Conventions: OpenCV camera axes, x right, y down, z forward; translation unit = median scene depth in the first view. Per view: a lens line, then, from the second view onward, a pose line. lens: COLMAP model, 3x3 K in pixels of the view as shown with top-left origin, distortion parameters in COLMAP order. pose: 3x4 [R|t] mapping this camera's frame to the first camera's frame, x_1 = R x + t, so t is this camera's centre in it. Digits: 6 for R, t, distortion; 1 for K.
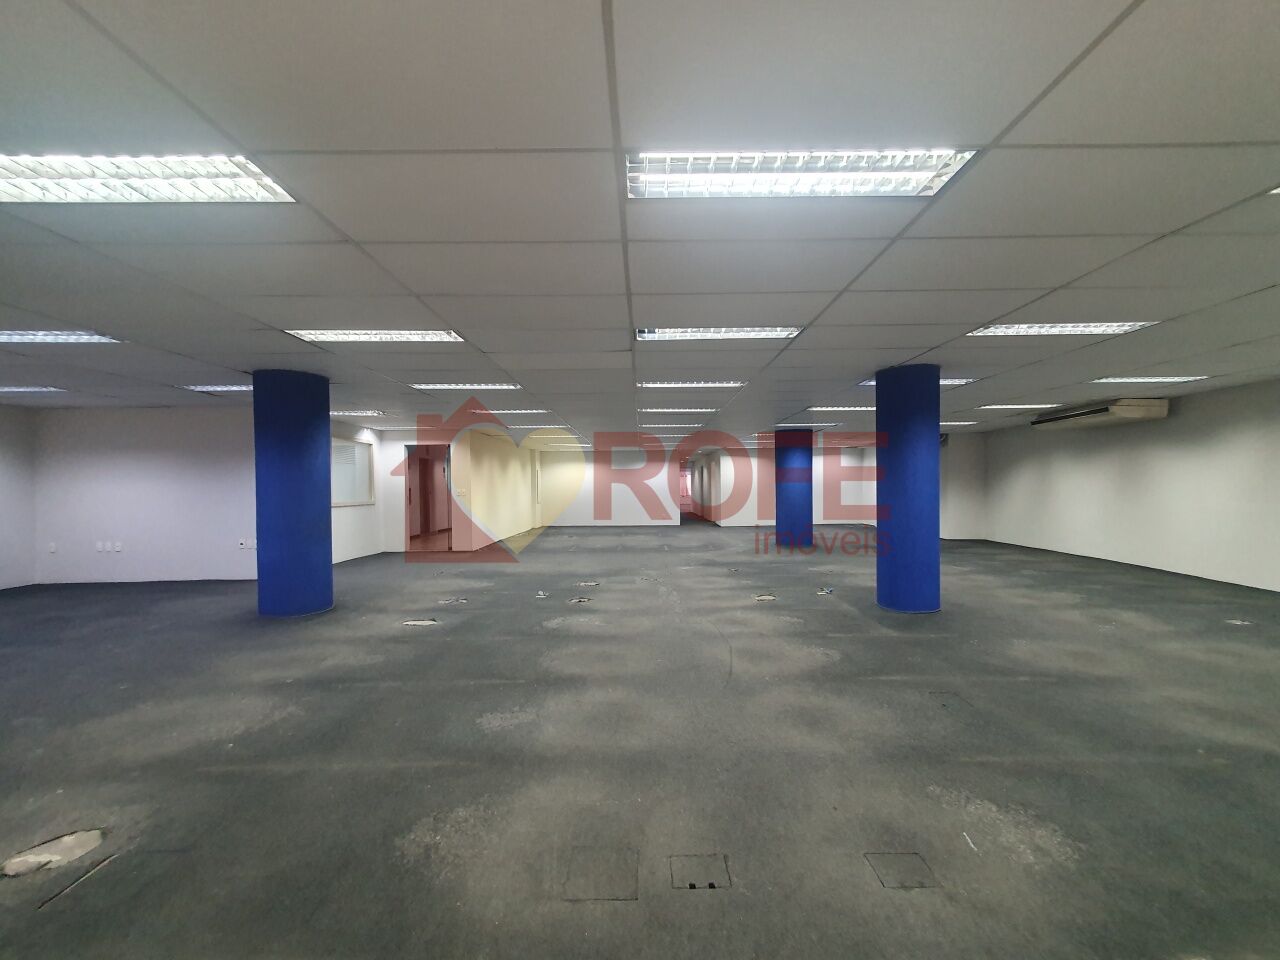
lens RADIAL K [[509.9, 0, 644.1], [0, 509.9, 485.2], [0, 0, 1]] dist [-0.000459, -0.000147]
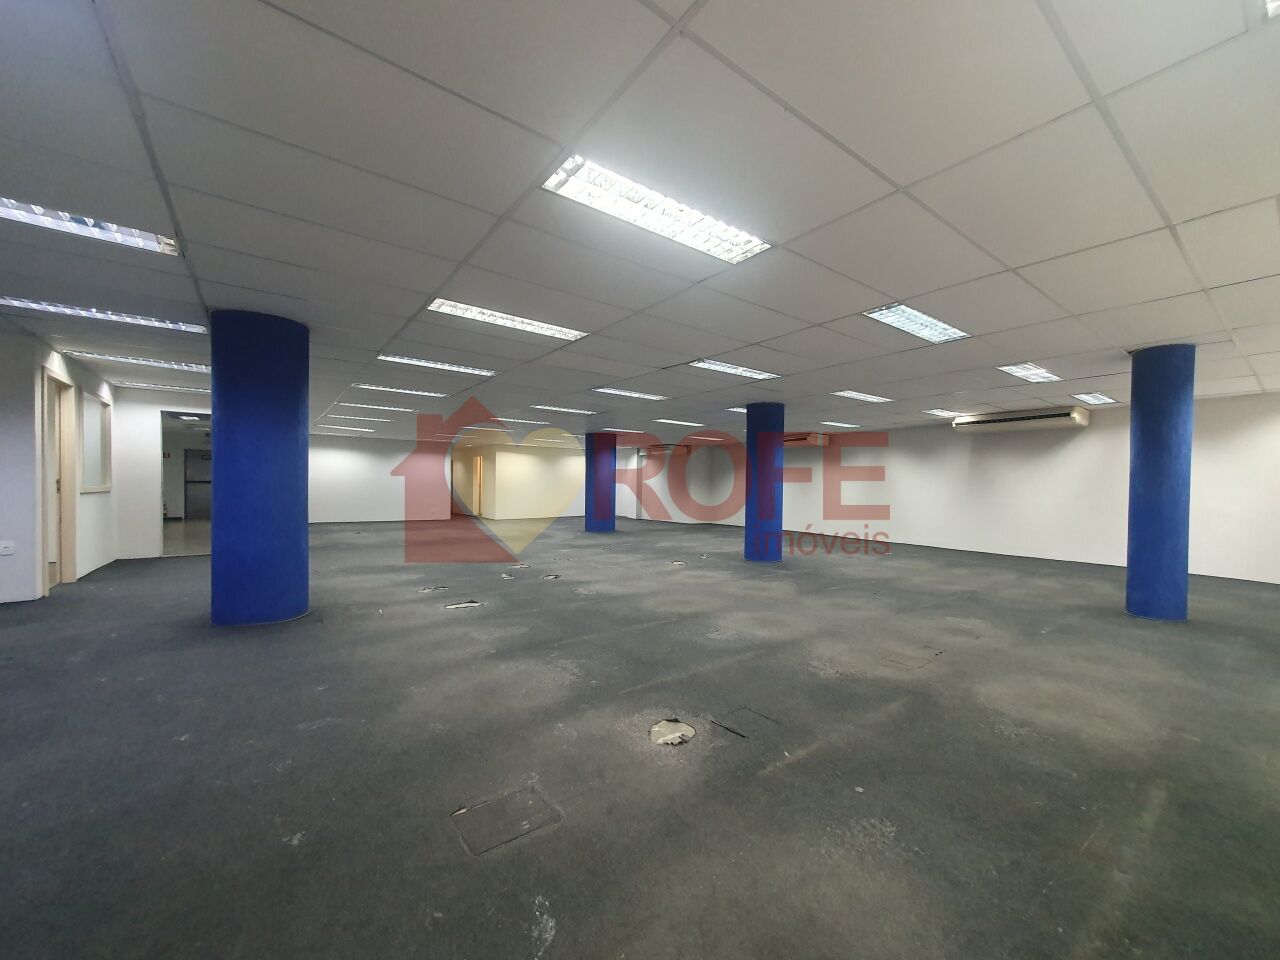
lens RADIAL K [[508.7, 0, 643.4], [0, 508.7, 491.5], [0, 0, 1]] dist [0.000990, 0.005288]
pose [[0.800834, 0.013410, 0.598736, -0.996269], [-0.022514, 0.999717, 0.007722, 0.041703], [-0.598463, -0.019664, 0.800909, 0.000502]]
